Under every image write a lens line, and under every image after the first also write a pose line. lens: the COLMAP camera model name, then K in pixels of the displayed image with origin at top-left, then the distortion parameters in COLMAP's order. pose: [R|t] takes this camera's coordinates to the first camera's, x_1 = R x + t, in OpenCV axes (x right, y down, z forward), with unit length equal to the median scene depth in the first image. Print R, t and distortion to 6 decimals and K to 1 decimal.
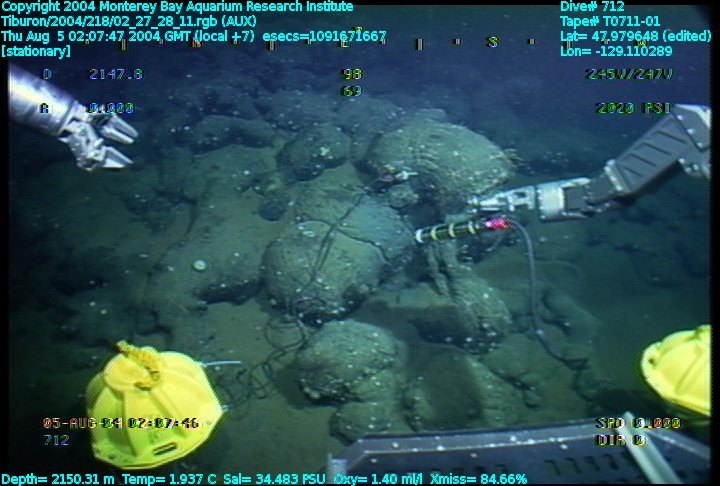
lens RADIAL K [[415.3, 0, 358.2], [0, 415.3, 252.3], [0, 0, 1]] dist [-0.195423, 0.052456]
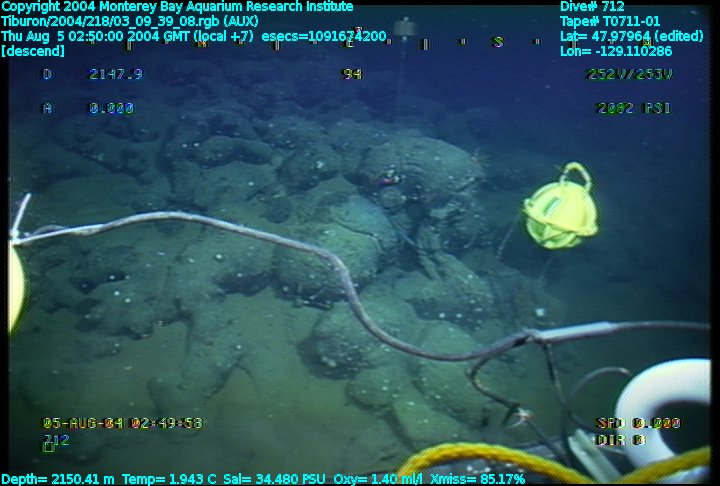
lens RADIAL K [[415.3, 0, 358.2], [0, 415.3, 252.3], [0, 0, 1]] dist [-0.195423, 0.052456]
pose [[0.994115, -0.034144, 0.102813, -0.110085], [0.046697, 0.991397, -0.122278, 0.149882], [-0.097754, 0.126359, 0.987156, -0.117042]]
